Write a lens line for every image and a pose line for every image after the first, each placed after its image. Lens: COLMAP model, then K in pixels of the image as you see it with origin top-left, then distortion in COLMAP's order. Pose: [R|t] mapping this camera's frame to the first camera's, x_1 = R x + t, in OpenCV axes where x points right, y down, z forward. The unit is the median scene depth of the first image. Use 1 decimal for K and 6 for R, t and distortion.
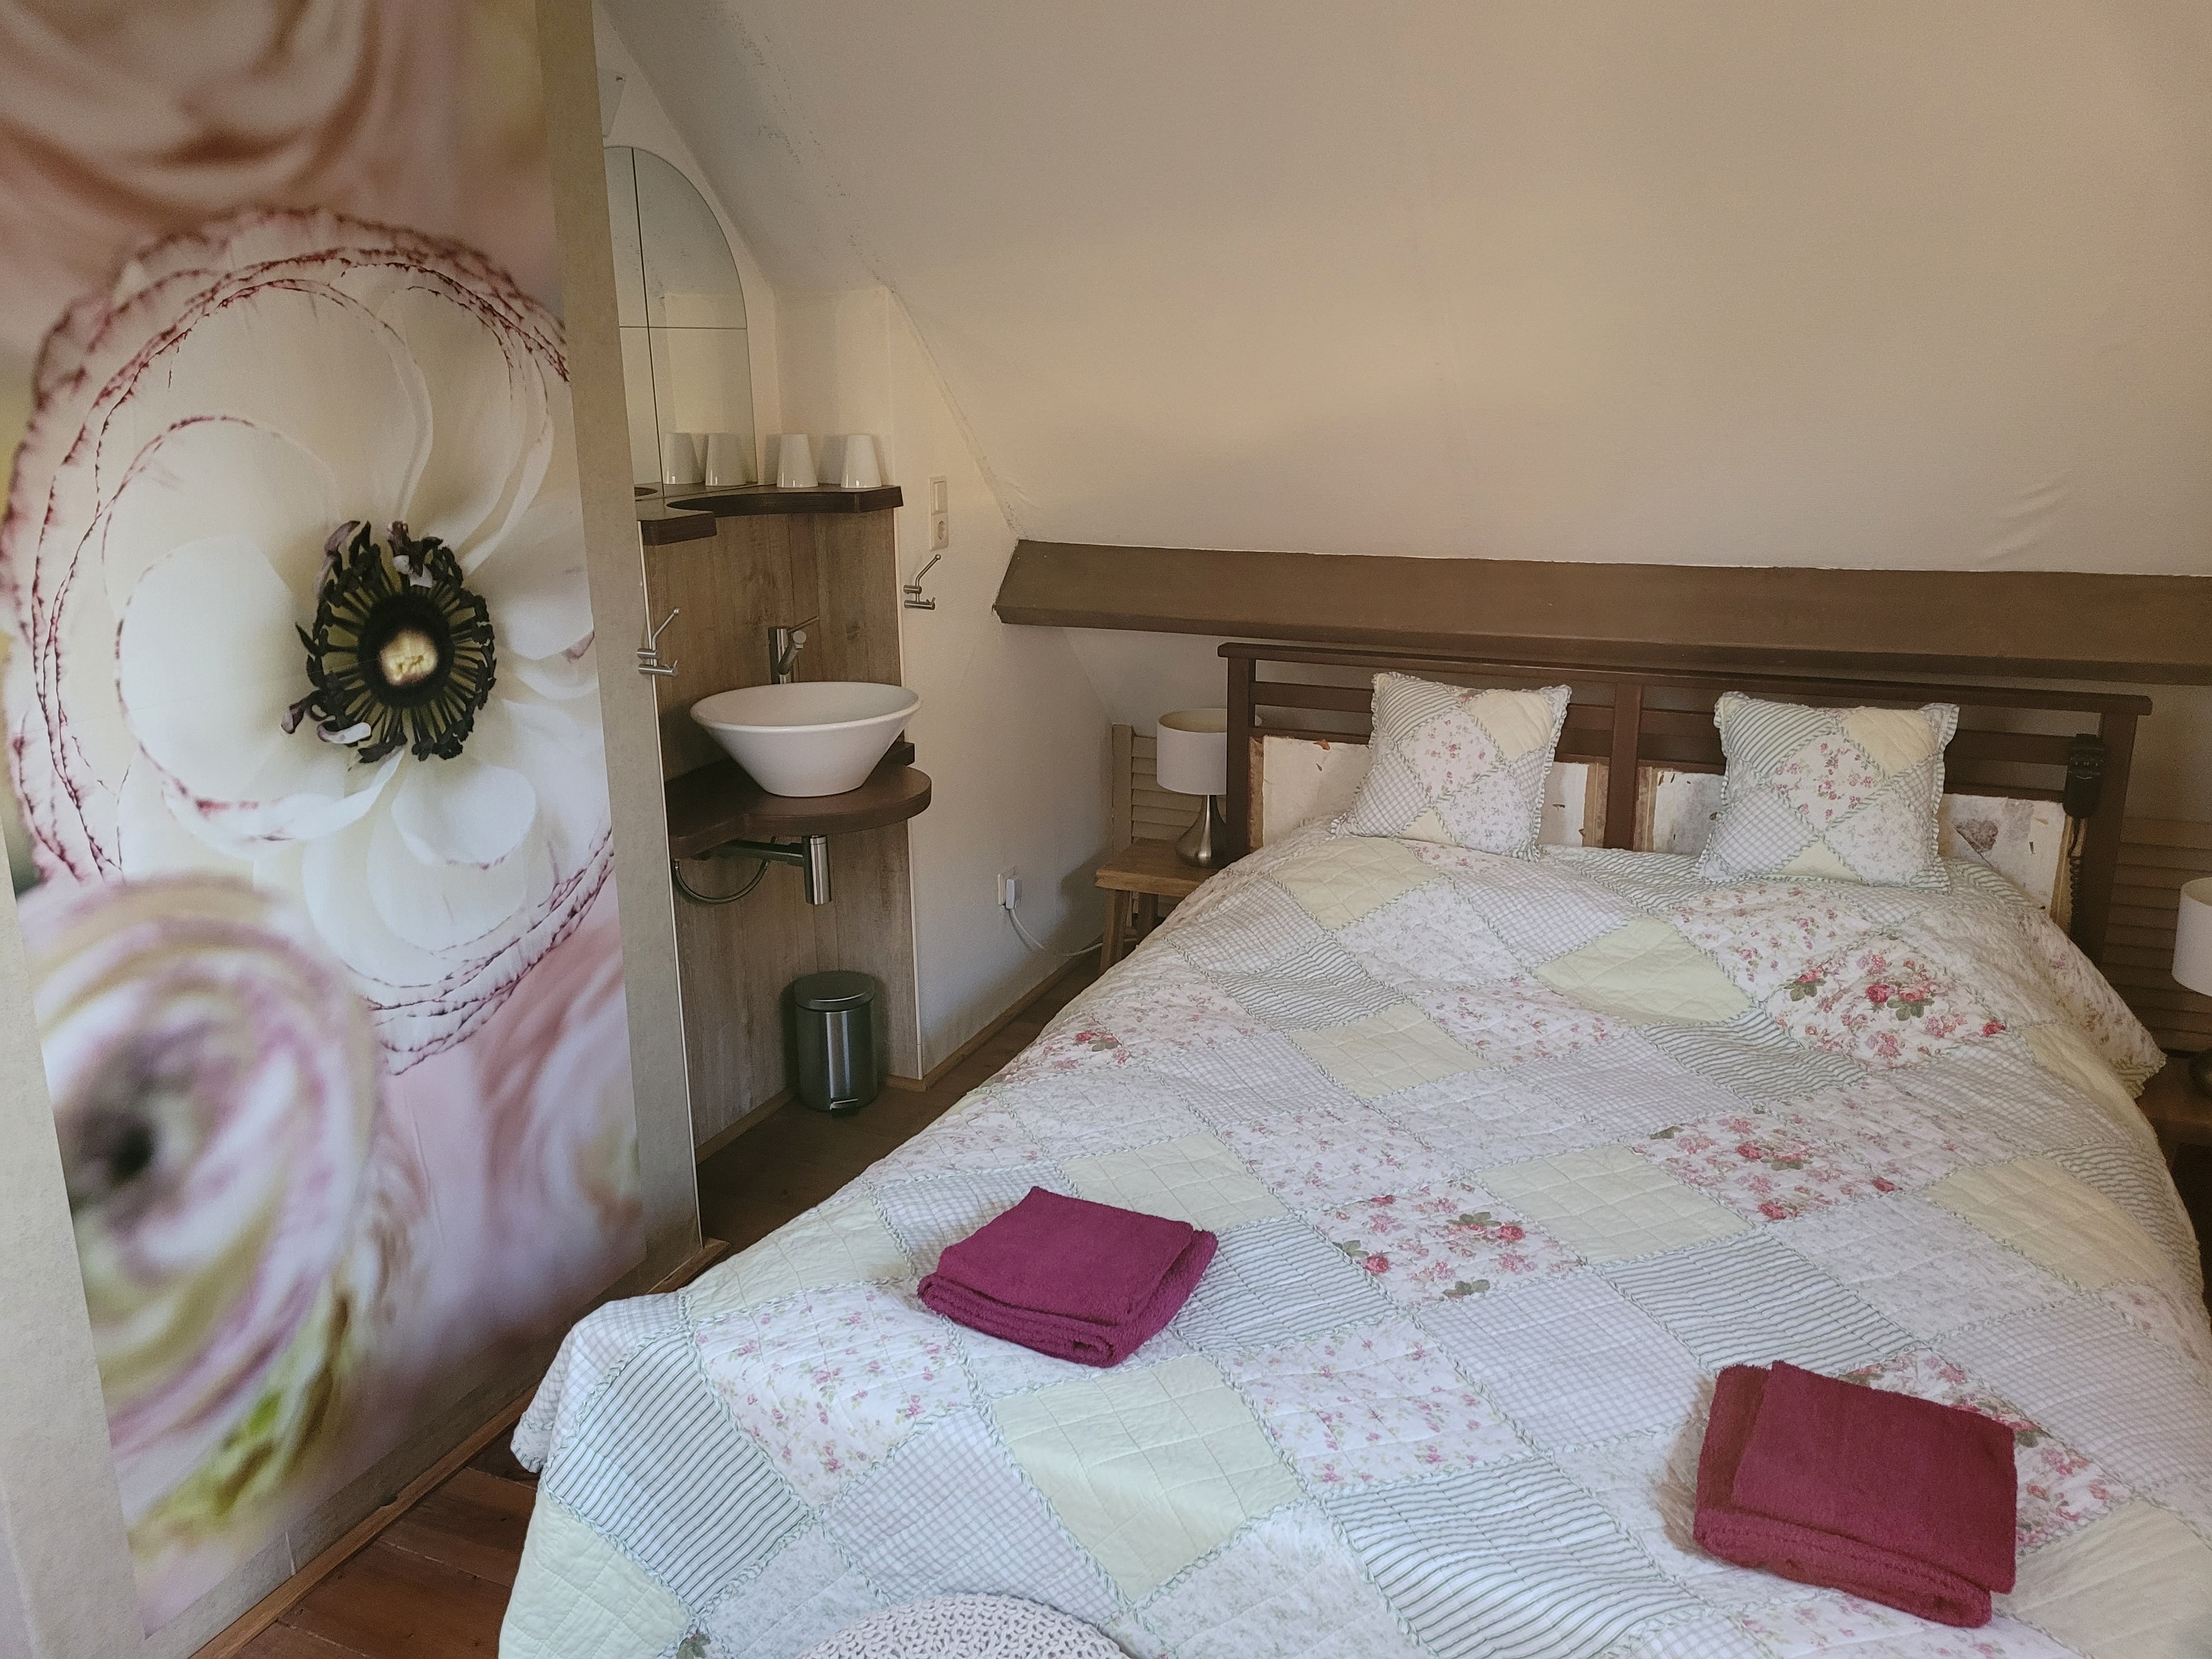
lens RADIAL K [[1662.9, 0, 1103.8], [0, 1662.9, 827.6], [0, 0, 1]] dist [0.046662, 0.002329]
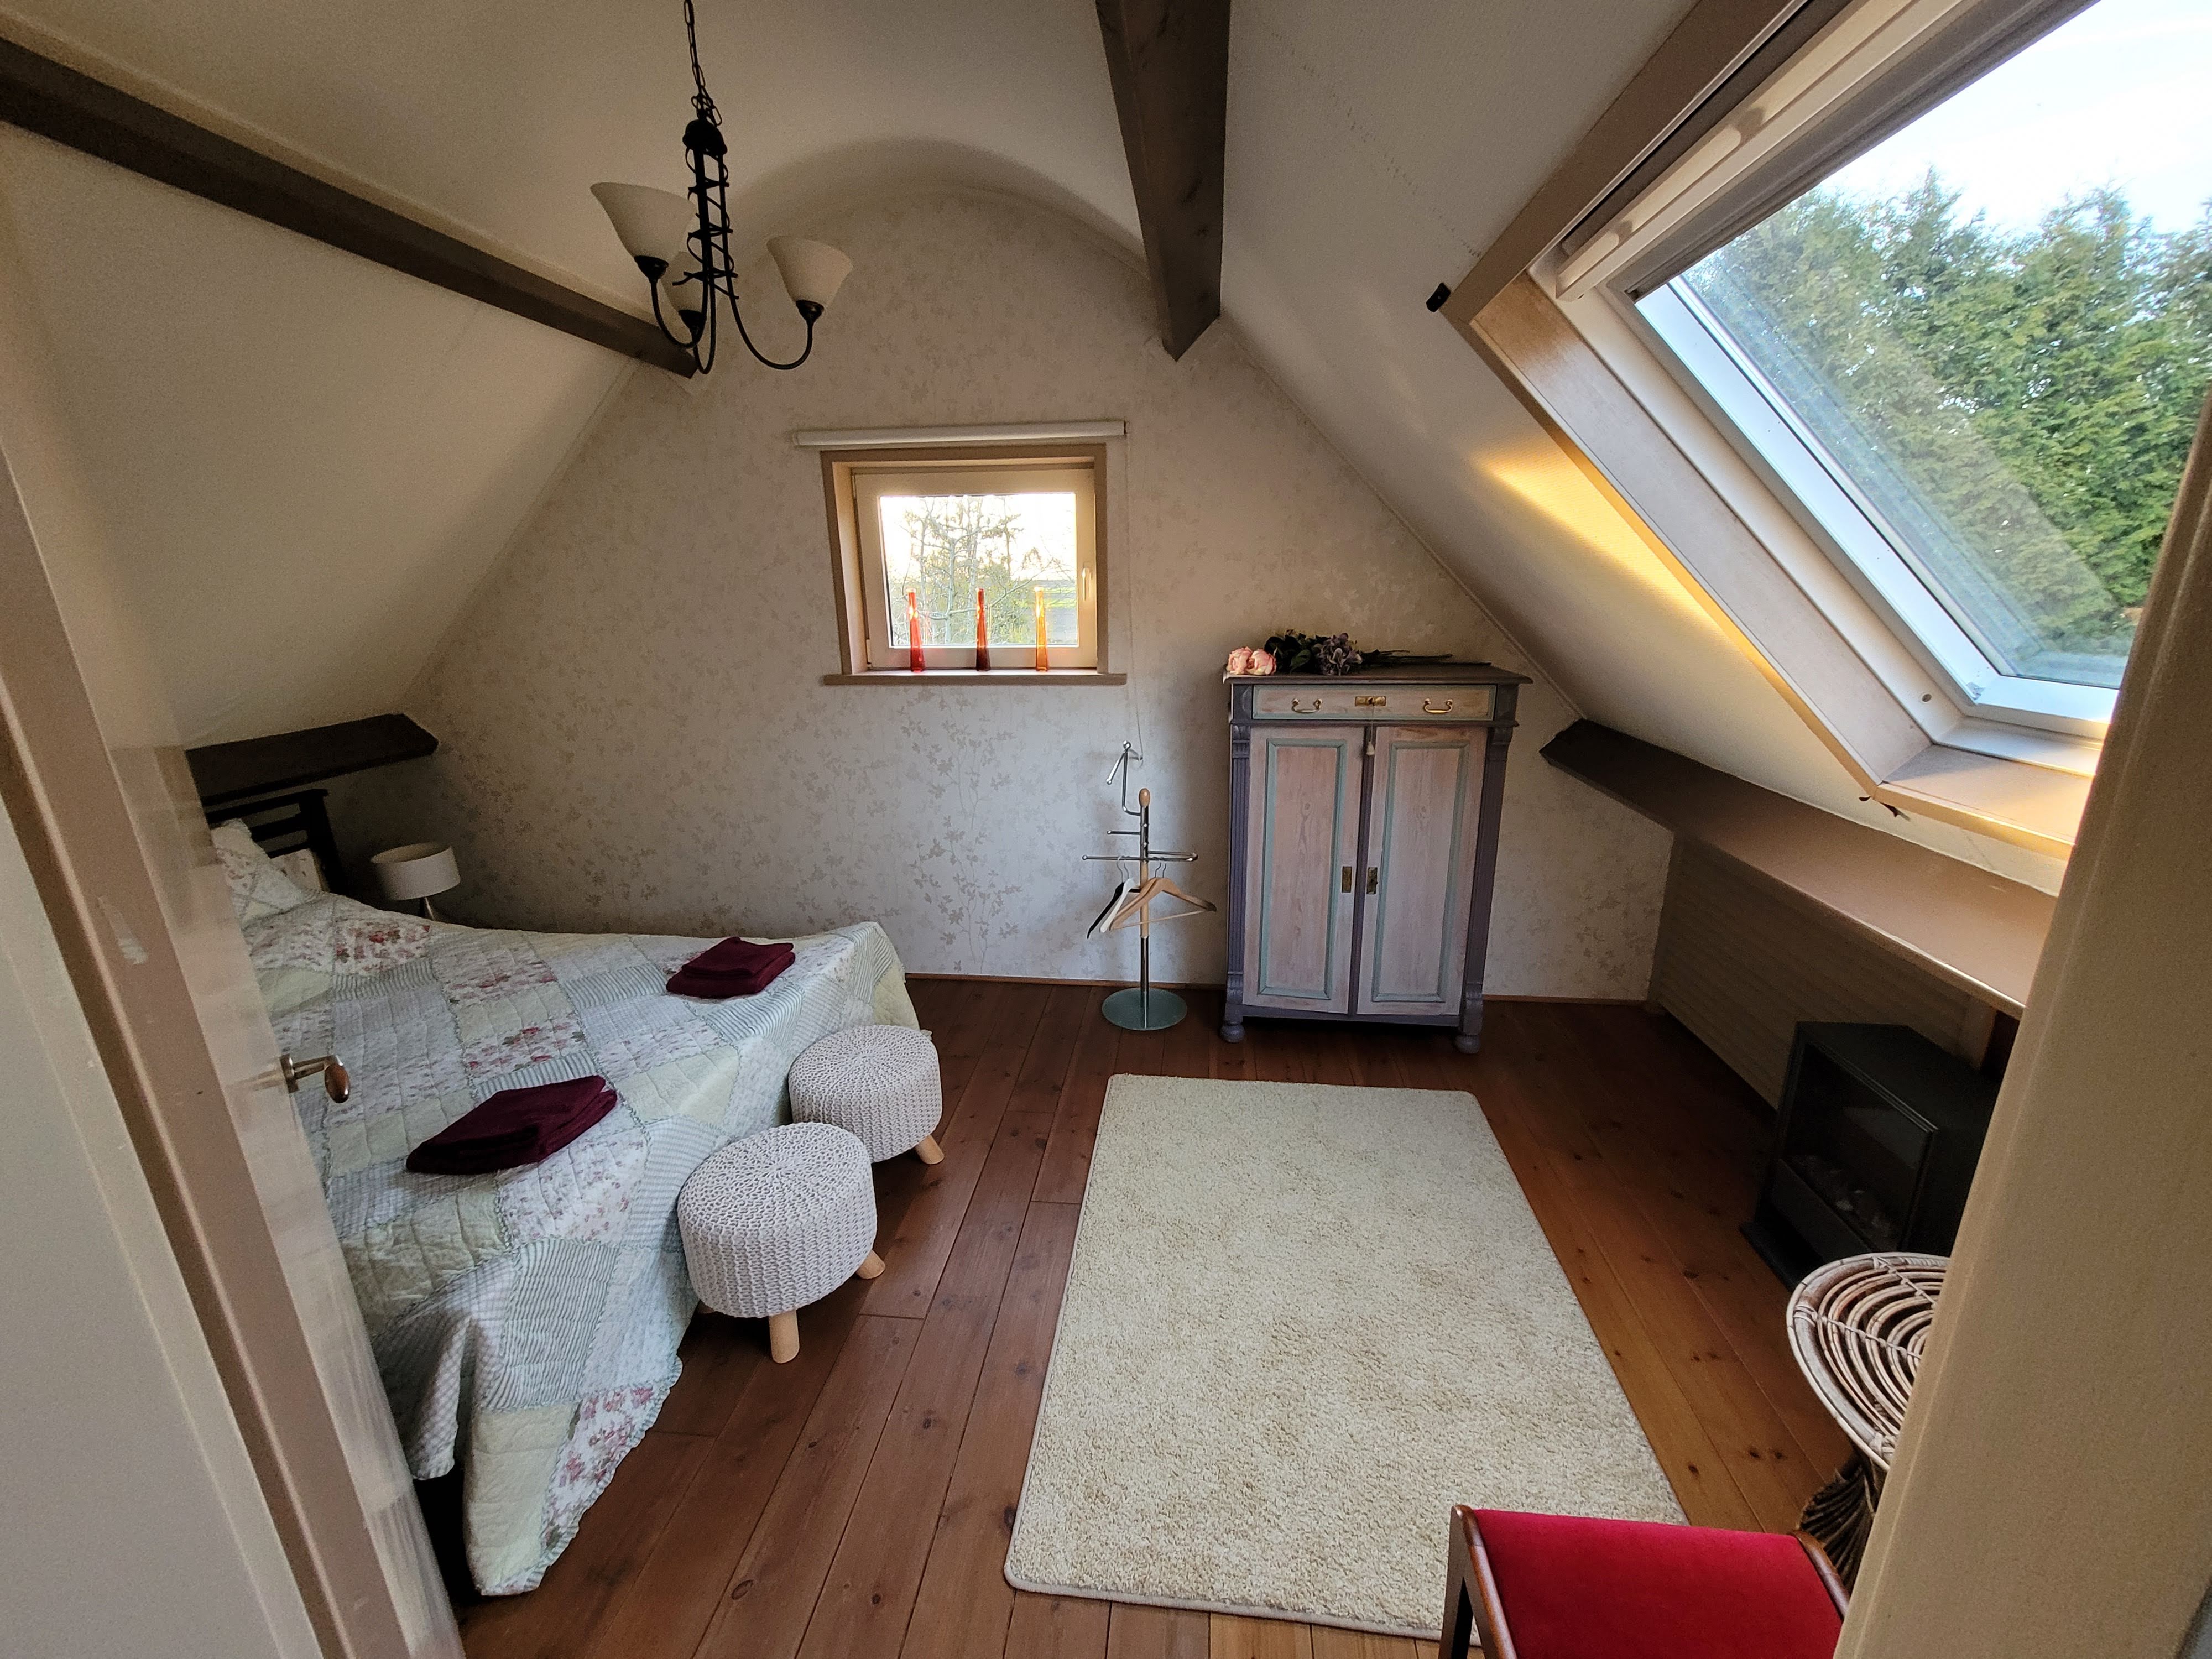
lens RADIAL K [[885.9, 0, 1107.8], [0, 885.9, 833.3], [0, 0, 1]] dist [0.000028, 0.000019]
pose [[-0.294270, -0.249617, 0.922549, -0.918527], [0.279027, 0.900795, 0.332734, -0.153648], [-0.914084, 0.355329, -0.195427, 0.420270]]
